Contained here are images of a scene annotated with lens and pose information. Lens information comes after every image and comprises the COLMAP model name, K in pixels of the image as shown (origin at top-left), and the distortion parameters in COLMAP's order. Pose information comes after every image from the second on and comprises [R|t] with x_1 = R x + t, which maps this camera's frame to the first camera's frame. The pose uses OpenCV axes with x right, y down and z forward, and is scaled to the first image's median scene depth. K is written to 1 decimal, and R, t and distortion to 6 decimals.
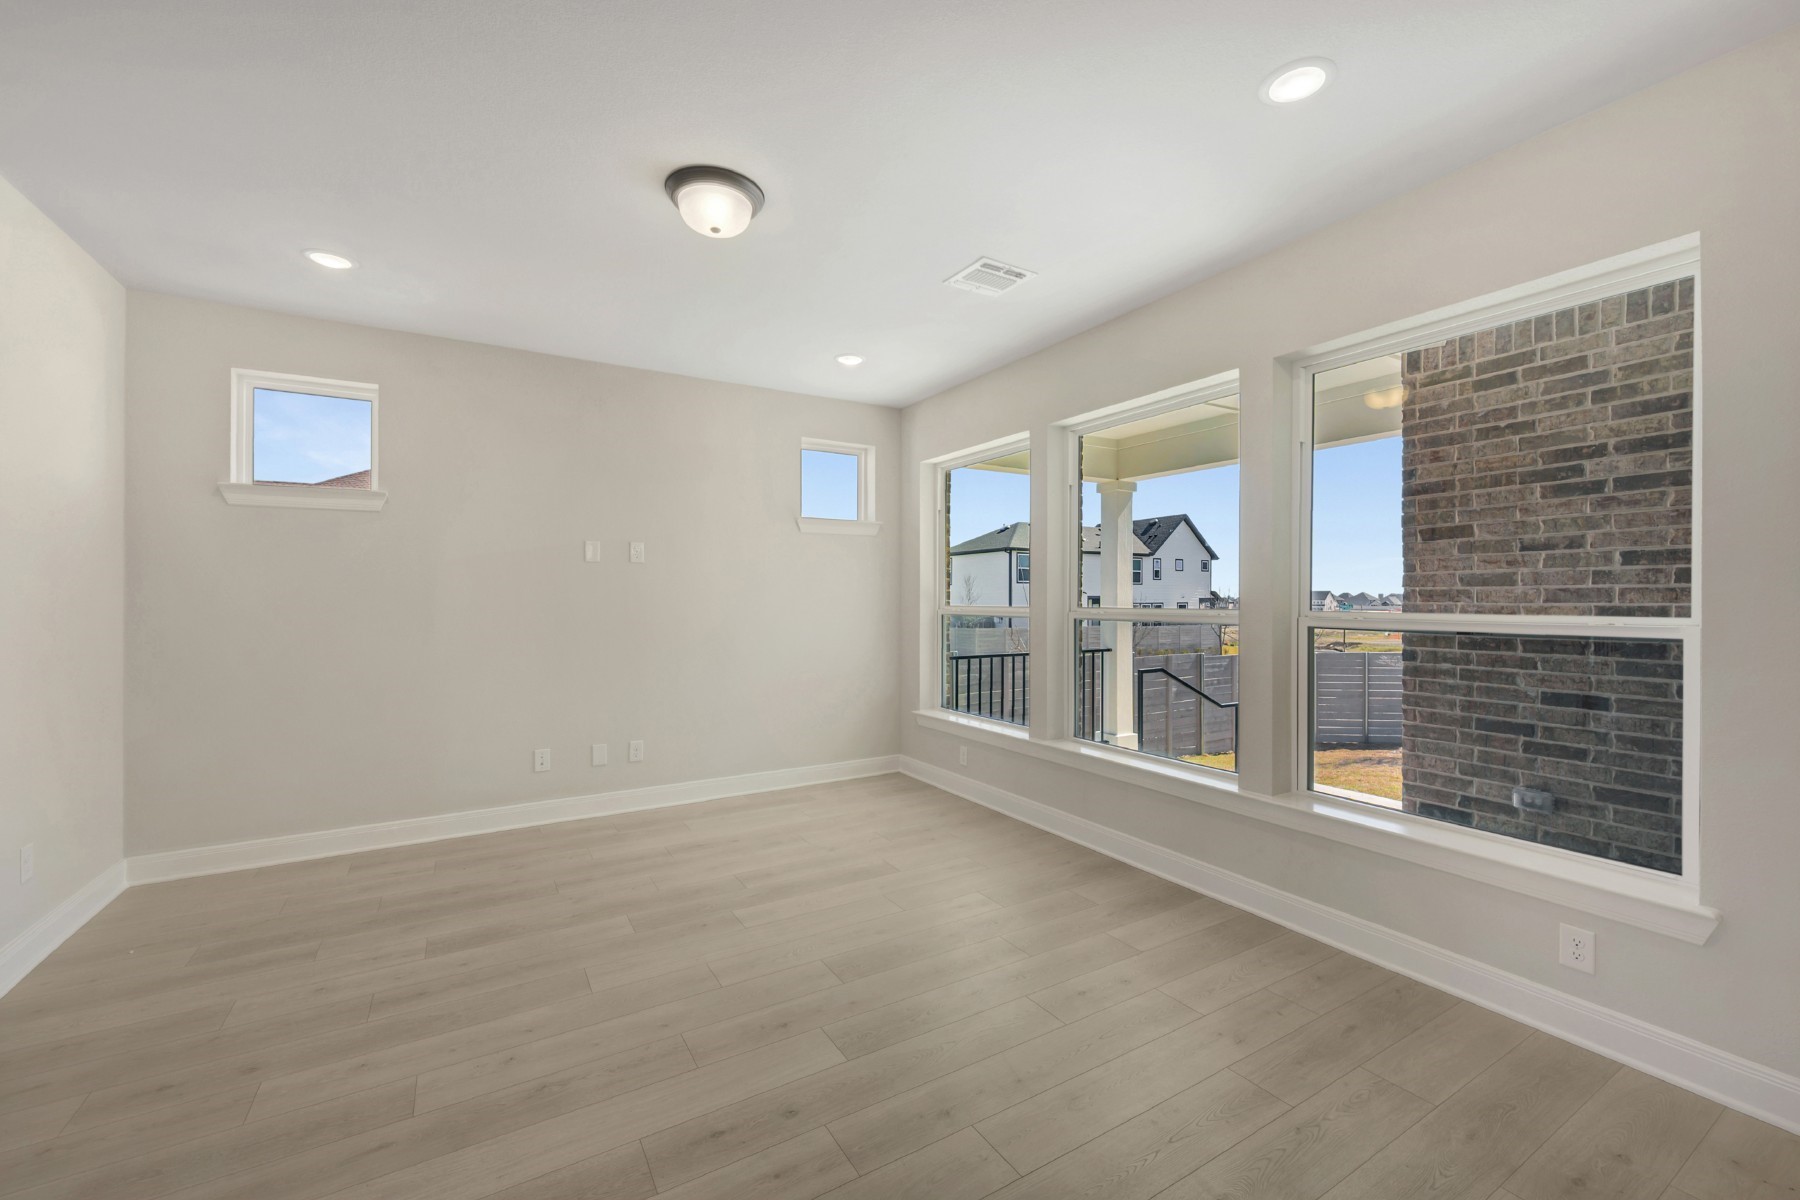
lens RADIAL K [[720.4, 0, 905.6], [0, 720.4, 602.5], [0, 0, 1]] dist [0.006353, 0.000457]
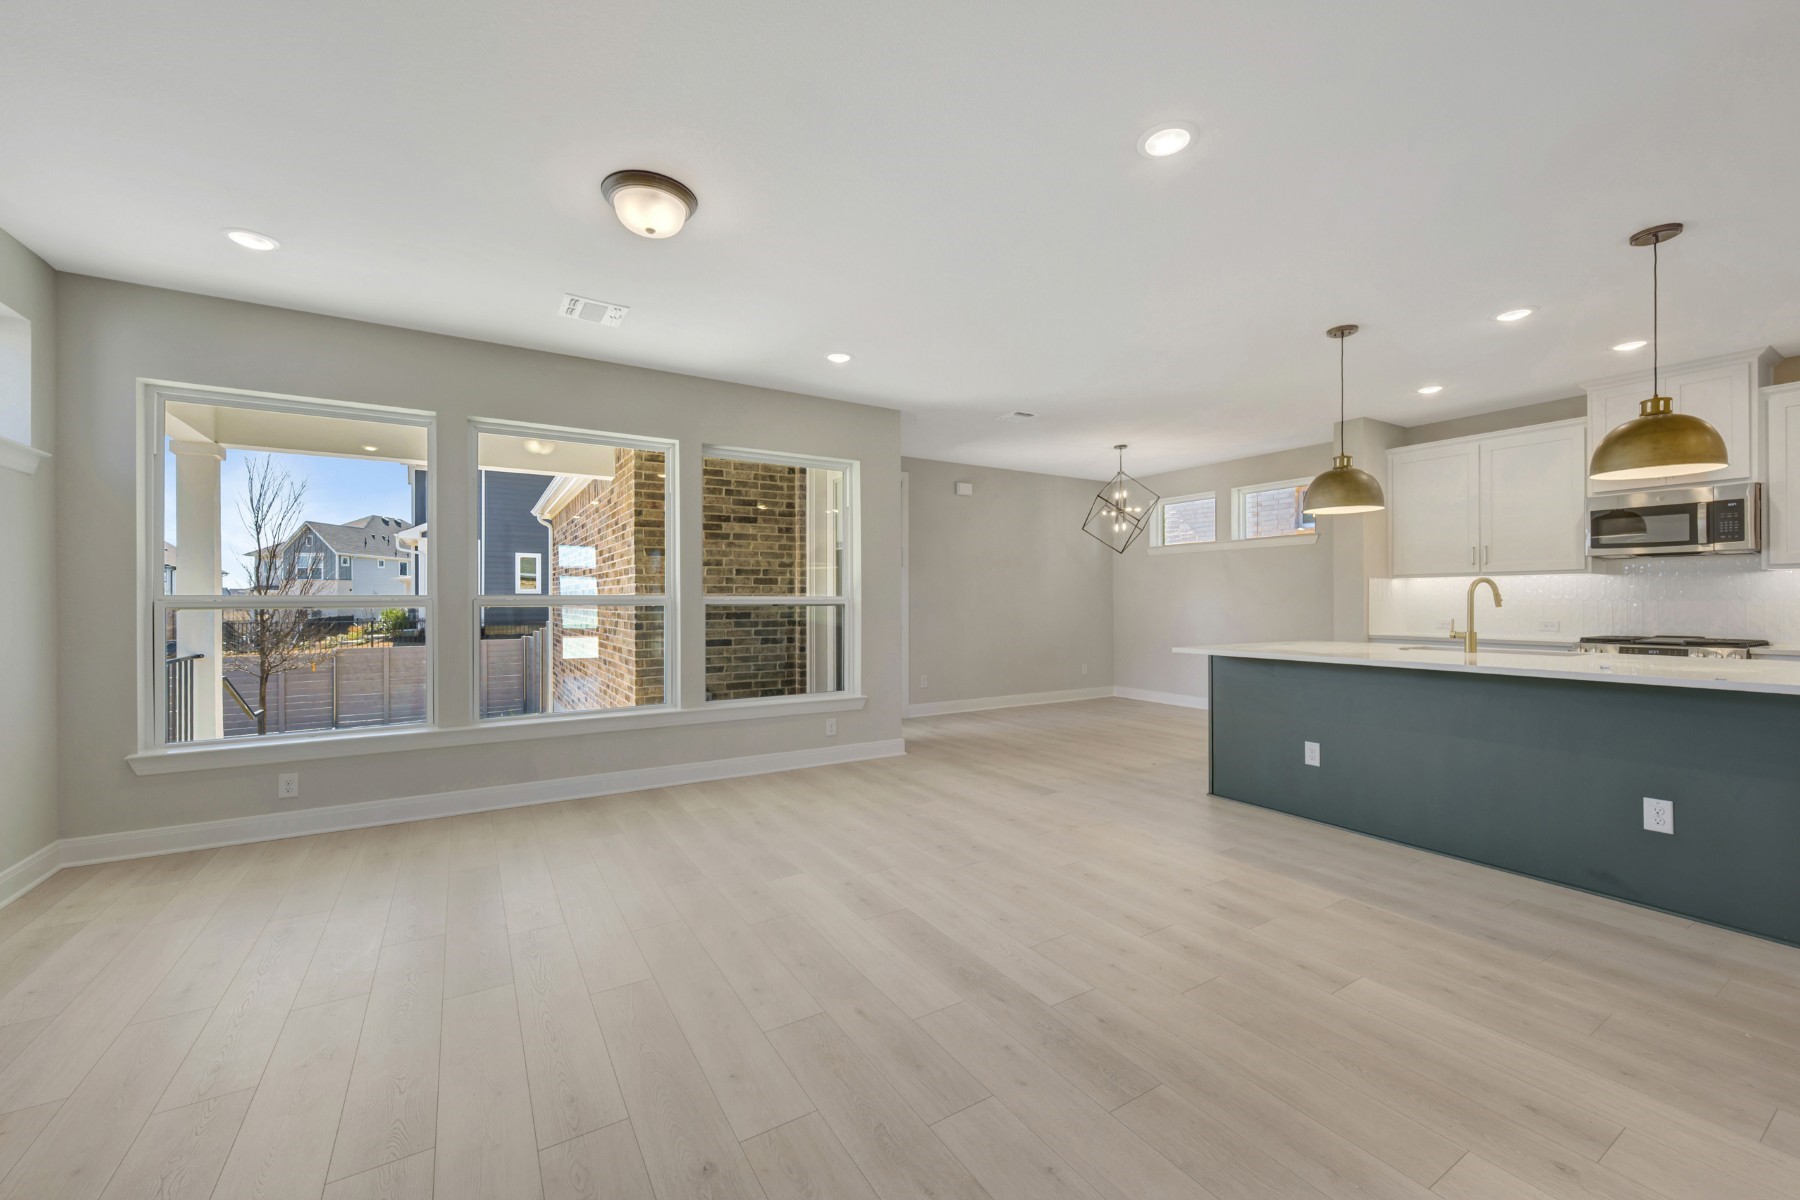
lens RADIAL K [[720.4, 0, 898.7], [0, 720.4, 603.6], [0, 0, 1]] dist [0.006353, 0.000457]
pose [[0.006382, -0.001565, 0.999978, -0.906585], [0.009291, 0.999956, 0.001506, 0.026141], [-0.999936, 0.009281, 0.006396, 0.427663]]
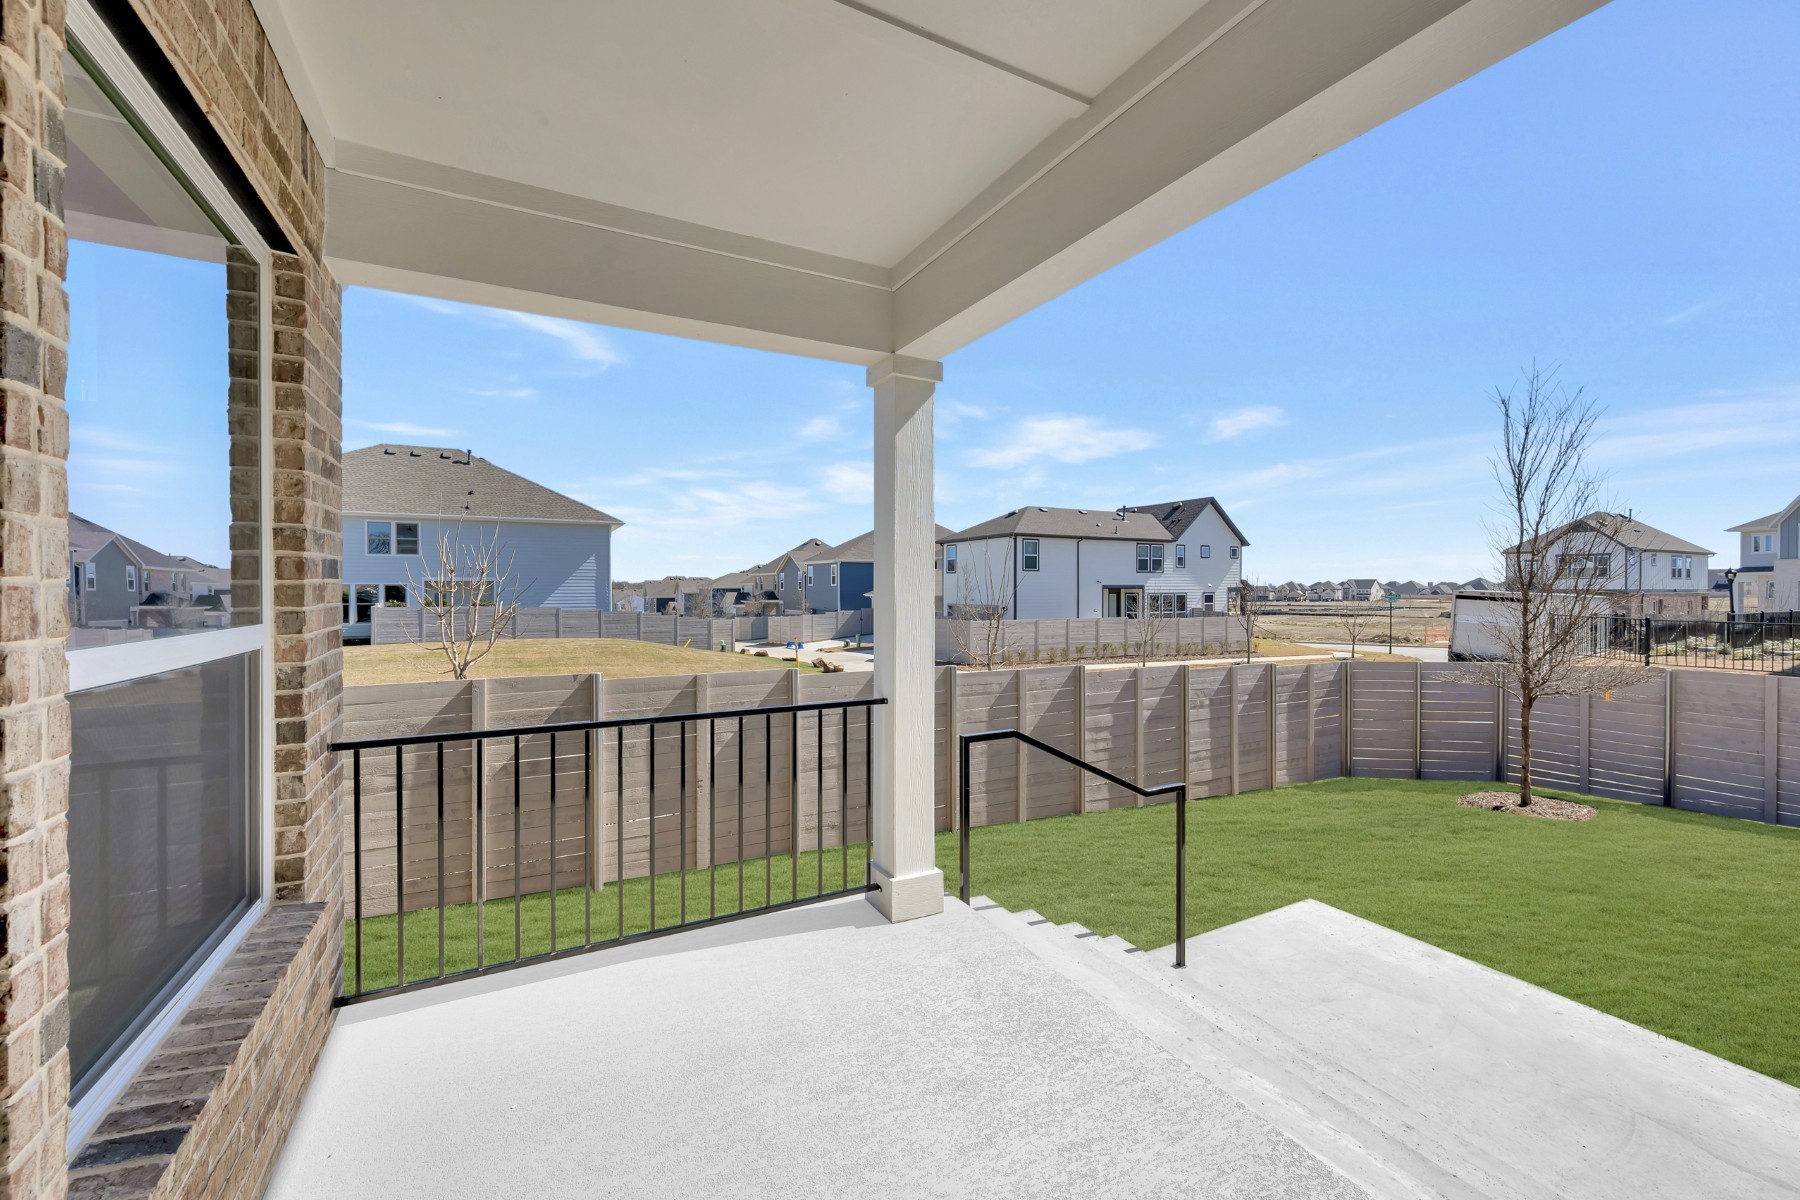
lens RADIAL K [[720.4, 0, 894.1], [0, 720.4, 586.7], [0, 0, 1]] dist [0.006353, 0.000457]
pose [[0.998393, -0.000727, -0.056669, 0.577701], [0.000343, 0.999977, -0.006776, -0.016208], [0.056673, 0.006746, 0.998370, 0.920872]]
